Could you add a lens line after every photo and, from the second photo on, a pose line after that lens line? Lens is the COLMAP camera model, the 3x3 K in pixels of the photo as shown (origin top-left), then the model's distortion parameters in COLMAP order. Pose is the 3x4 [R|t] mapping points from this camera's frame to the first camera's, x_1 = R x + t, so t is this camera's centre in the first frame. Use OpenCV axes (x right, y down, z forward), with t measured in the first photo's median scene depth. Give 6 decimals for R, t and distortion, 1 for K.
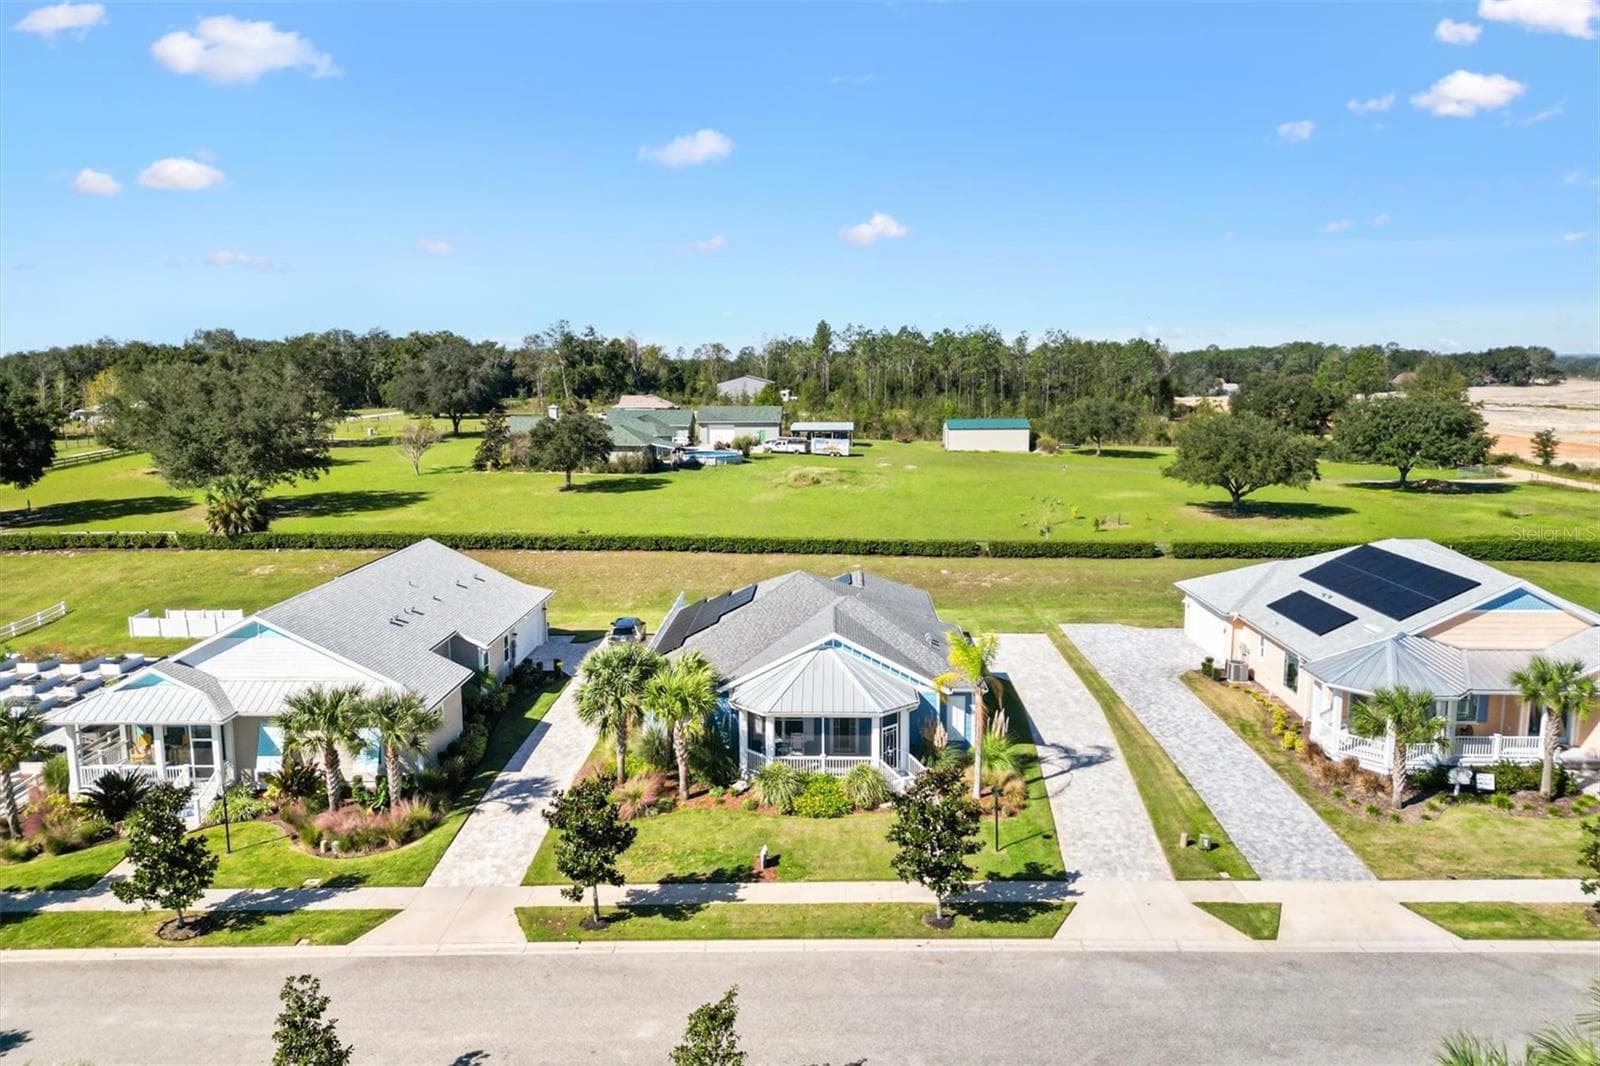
lens RADIAL K [[1118.0, 0, 785.6], [0, 1118.0, 535.7], [0, 0, 1]] dist [0.017866, -0.010812]
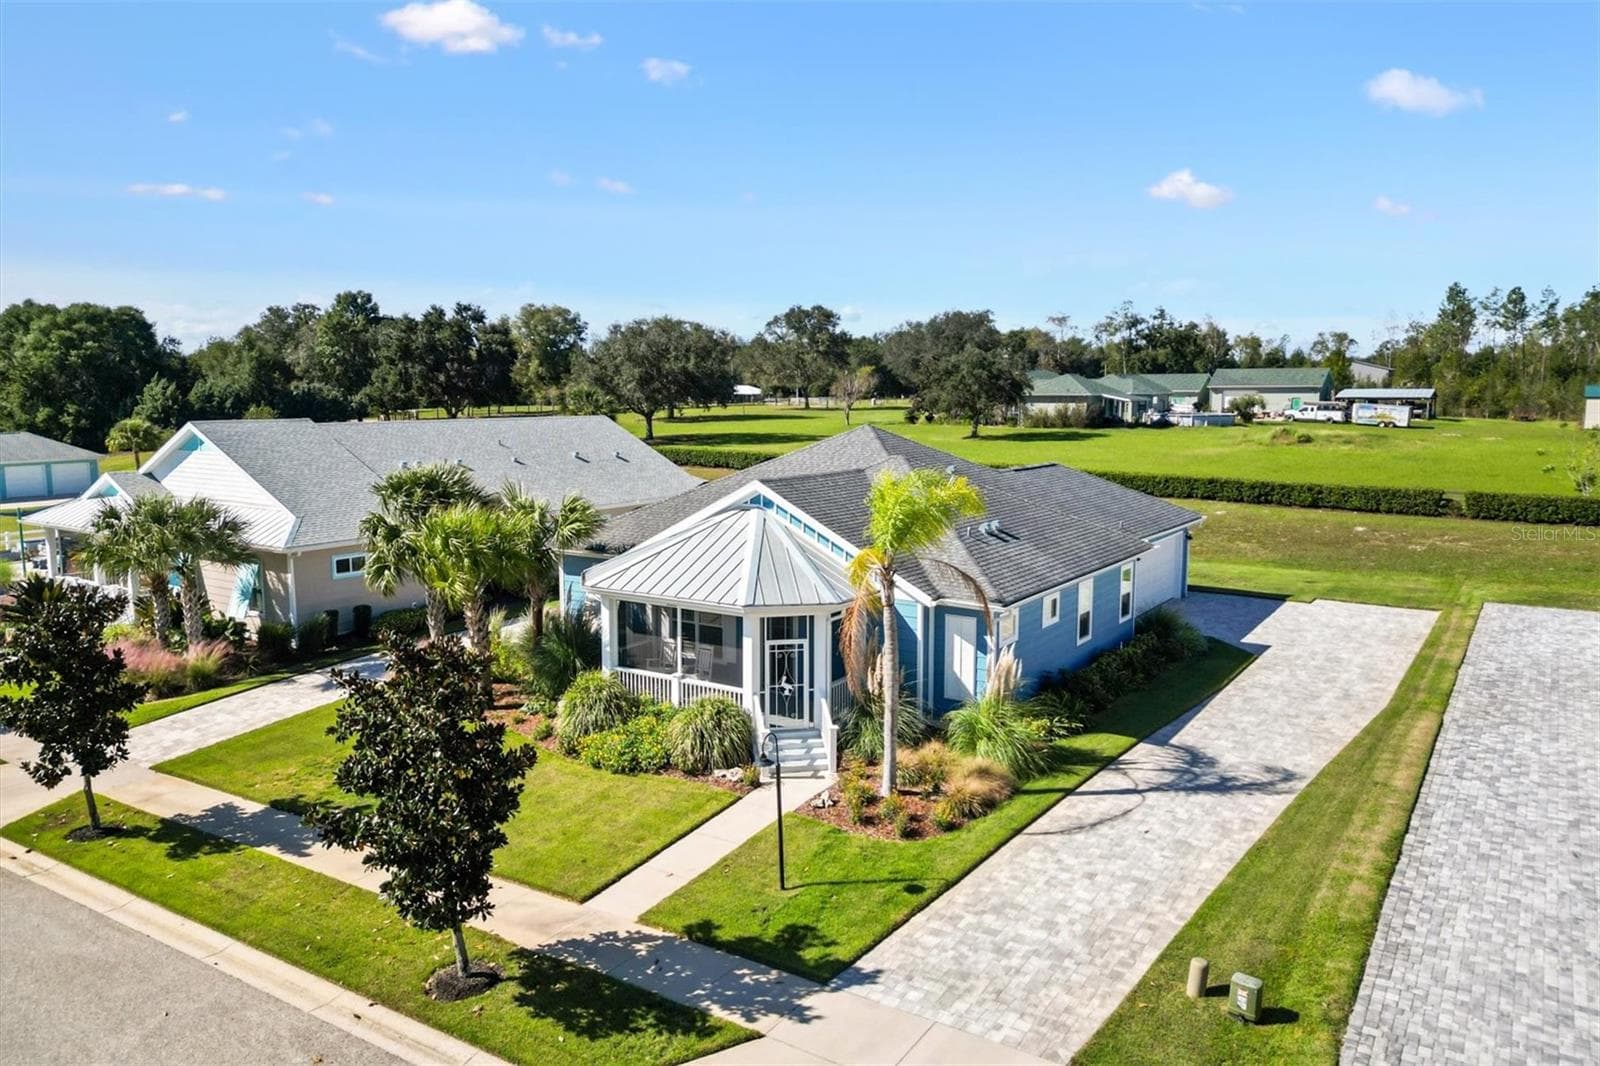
lens RADIAL K [[1118.0, 0, 802.4], [0, 1118.0, 523.9], [0, 0, 1]] dist [0.017866, -0.010812]
pose [[0.844589, 0.063194, -0.531672, 0.203289], [-0.082843, 0.996476, -0.013160, 0.061657], [0.528967, 0.055160, 0.846848, 0.275276]]
